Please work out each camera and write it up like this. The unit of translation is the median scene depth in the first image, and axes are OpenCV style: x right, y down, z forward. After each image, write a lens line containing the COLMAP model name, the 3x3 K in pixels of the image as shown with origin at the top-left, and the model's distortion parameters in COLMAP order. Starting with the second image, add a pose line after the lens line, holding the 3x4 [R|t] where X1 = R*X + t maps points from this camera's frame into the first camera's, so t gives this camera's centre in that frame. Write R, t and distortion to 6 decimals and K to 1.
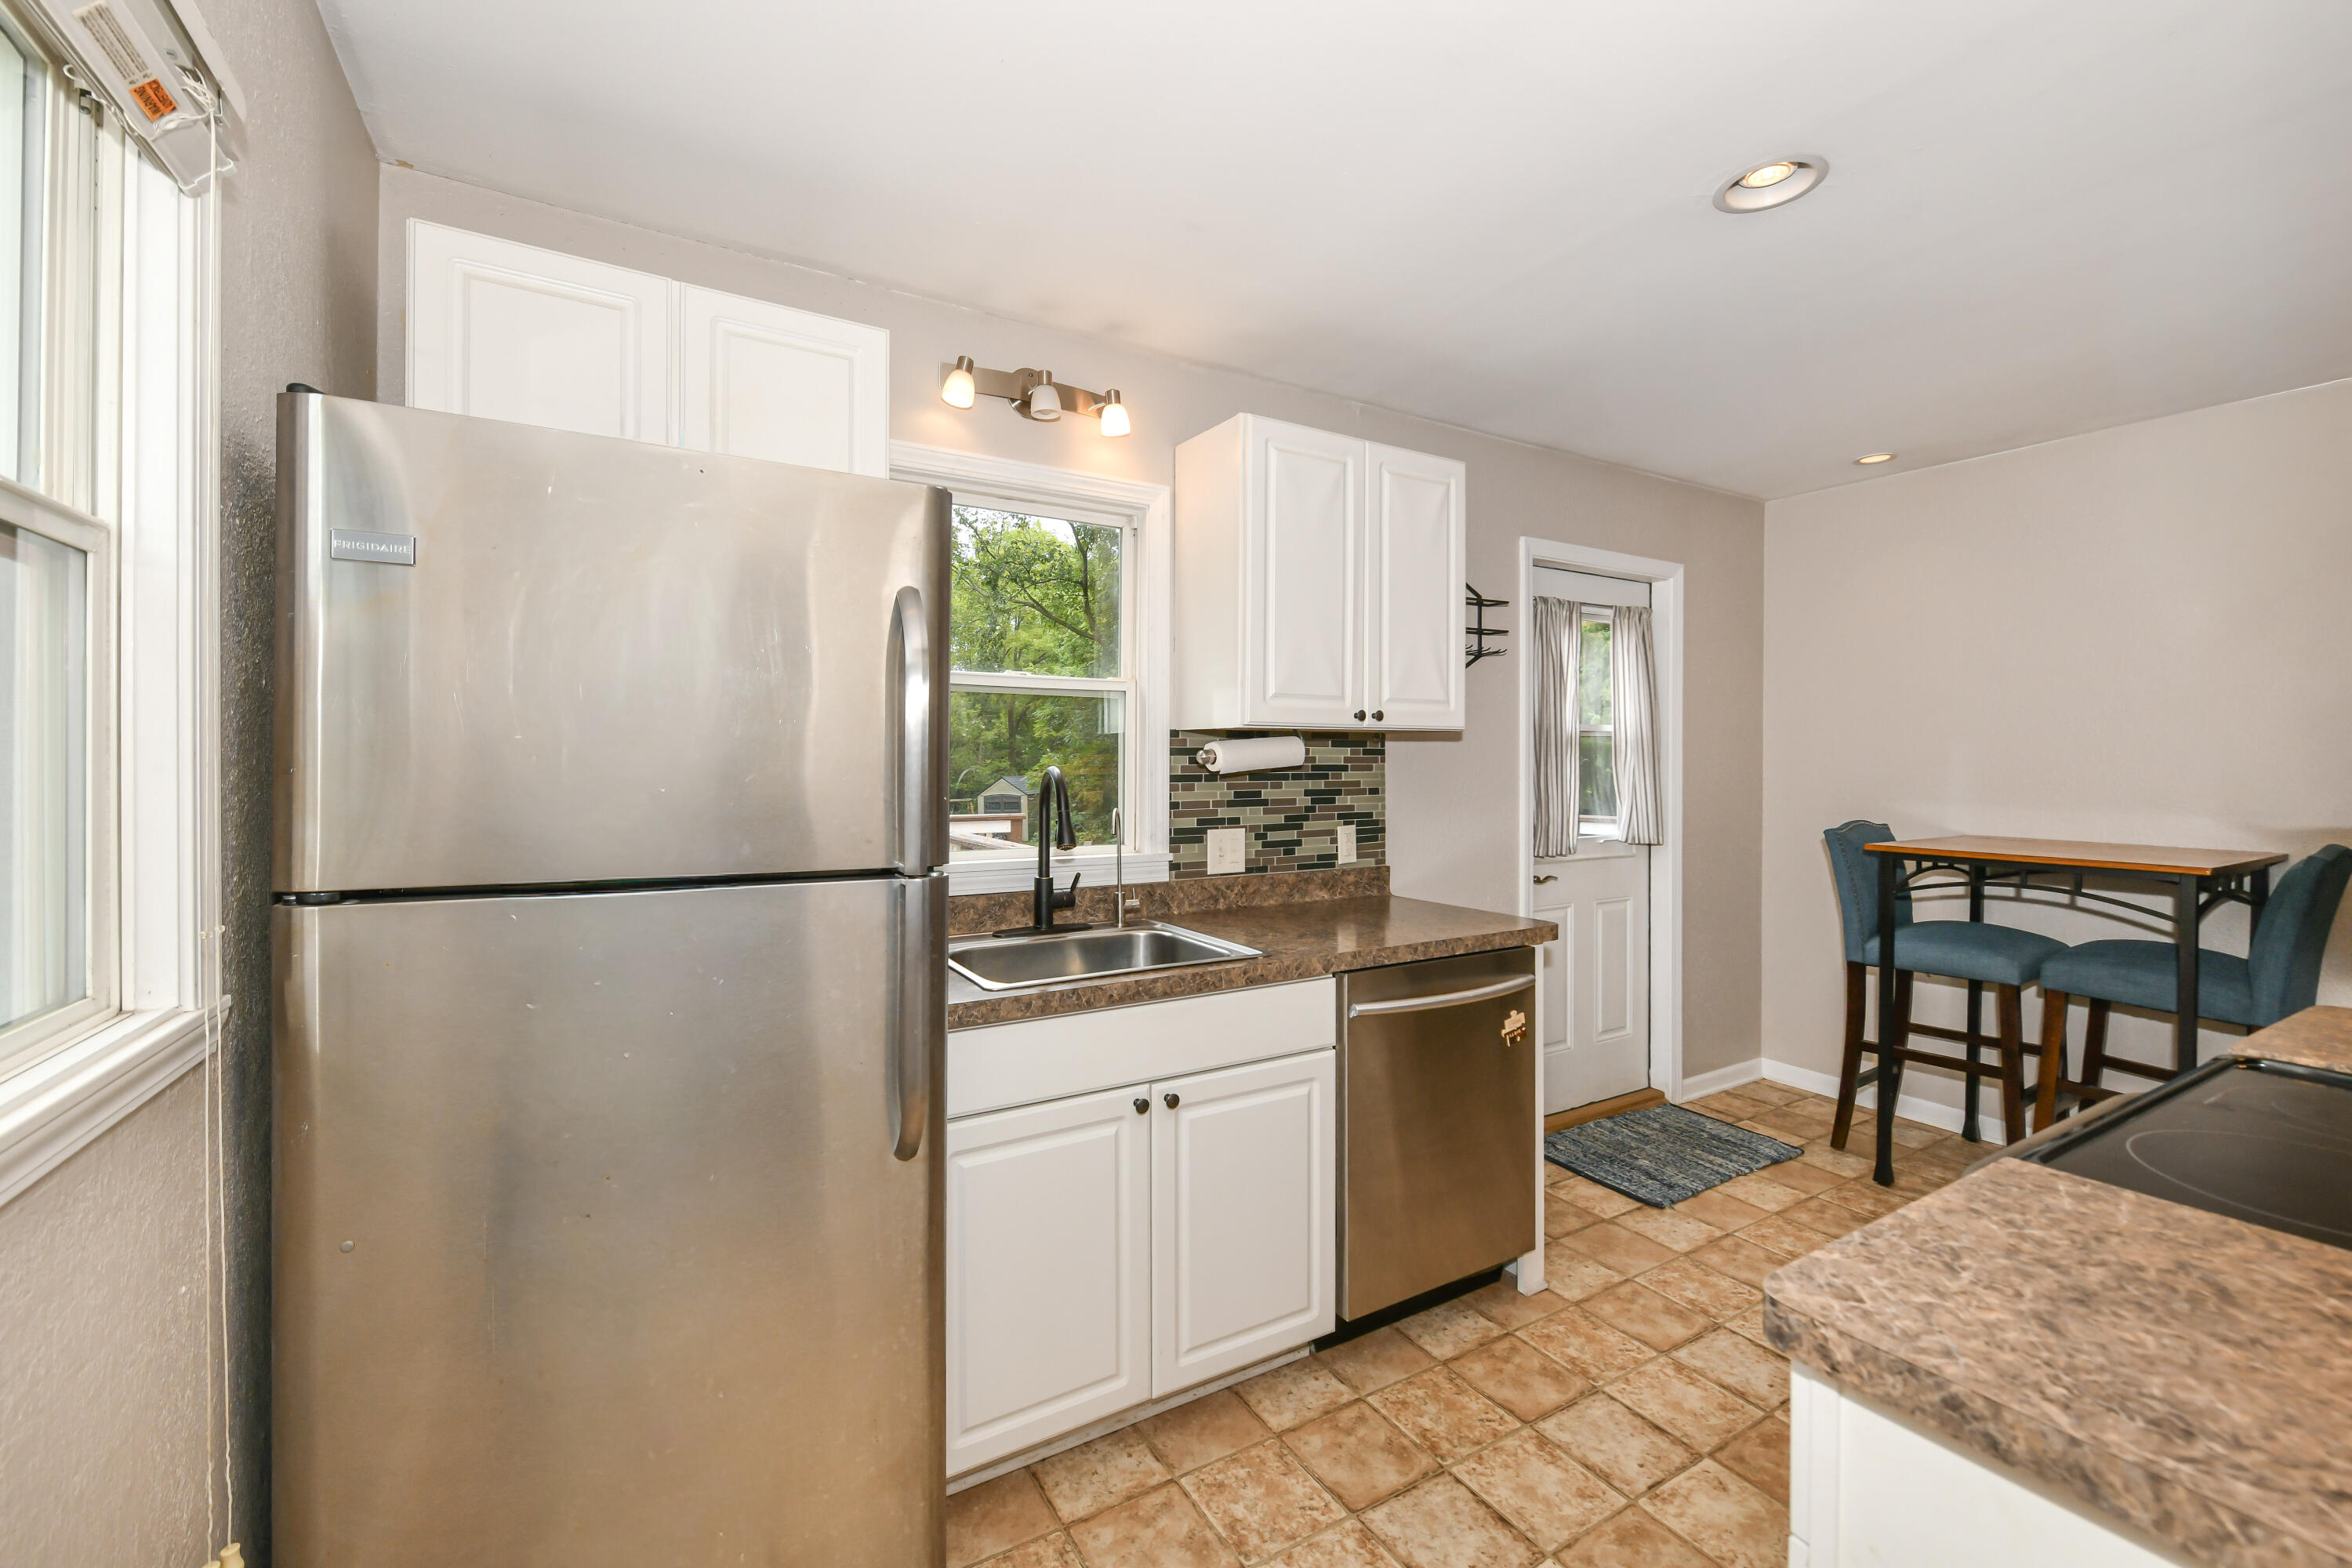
lens RADIAL K [[947.9, 0, 1161.8], [0, 947.9, 769.2], [0, 0, 1]] dist [-0.001112, 0.000286]
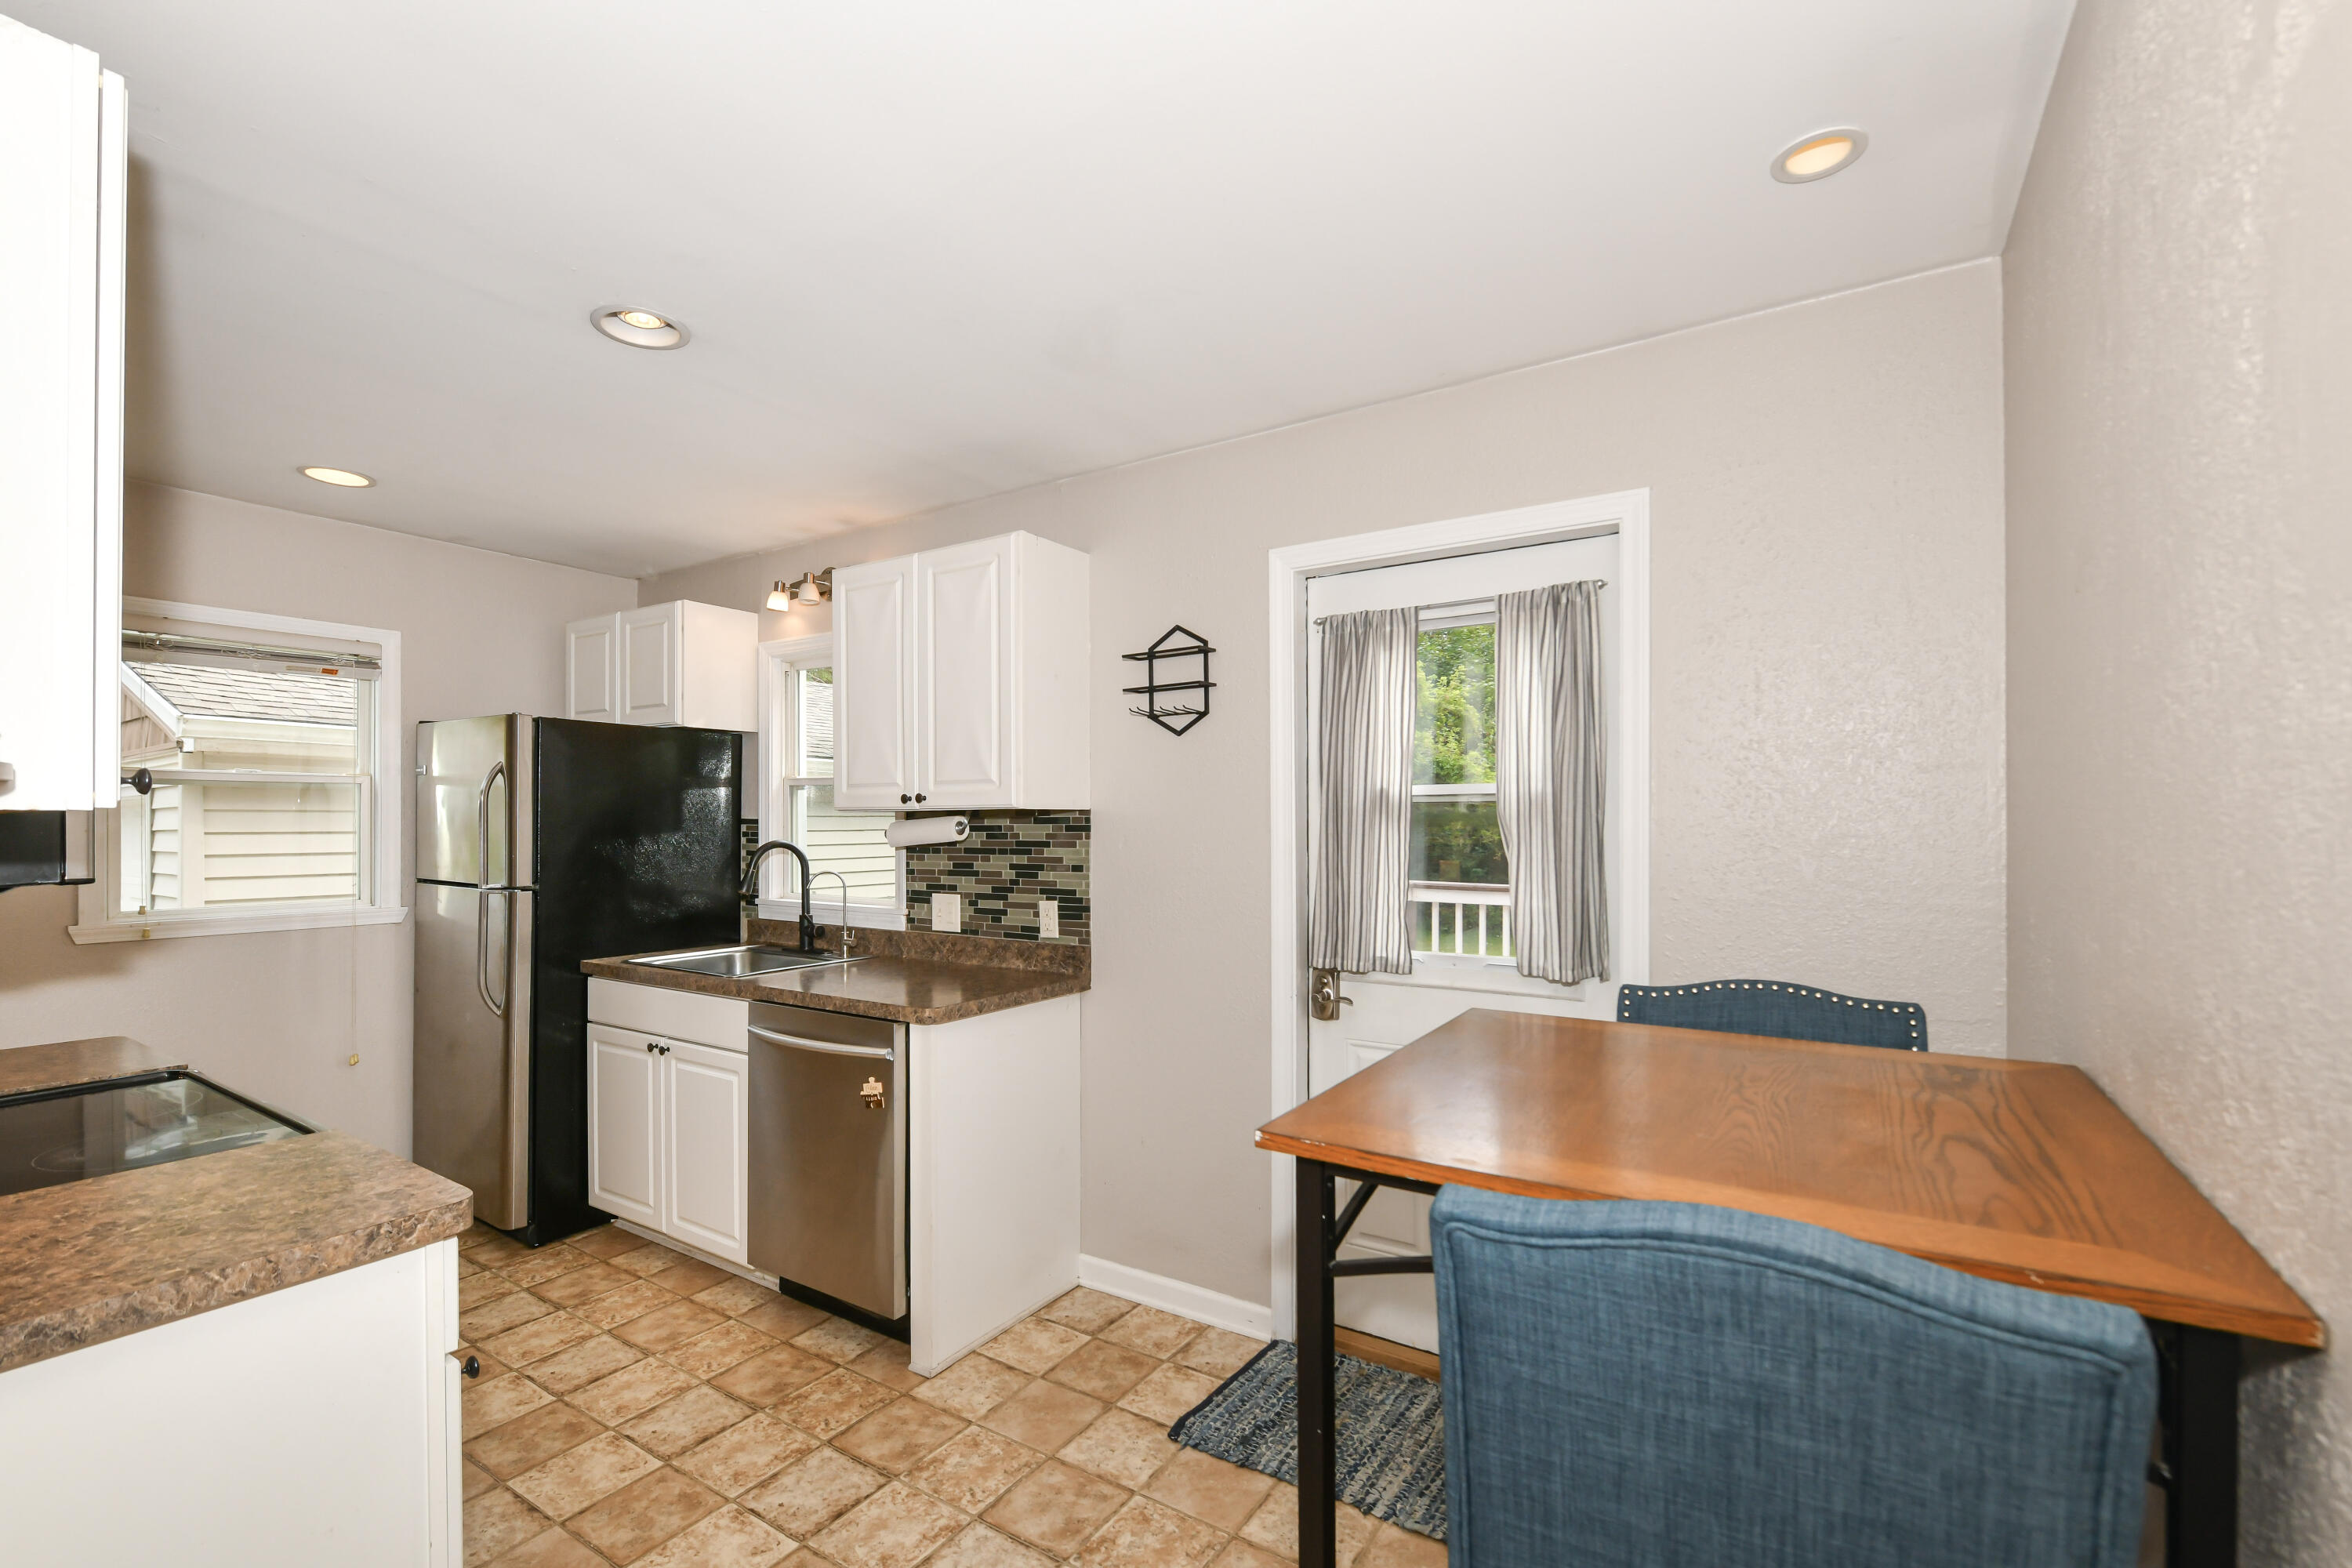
lens RADIAL K [[1012.2, 0, 1198.8], [0, 1012.2, 819.9], [0, 0, 1]] dist [-0.004064, -0.000848]
pose [[0.463009, -0.003510, -0.886346, 1.276819], [-0.004124, 0.999973, -0.006114, -0.022171], [0.886344, 0.006486, 0.462982, 0.661257]]
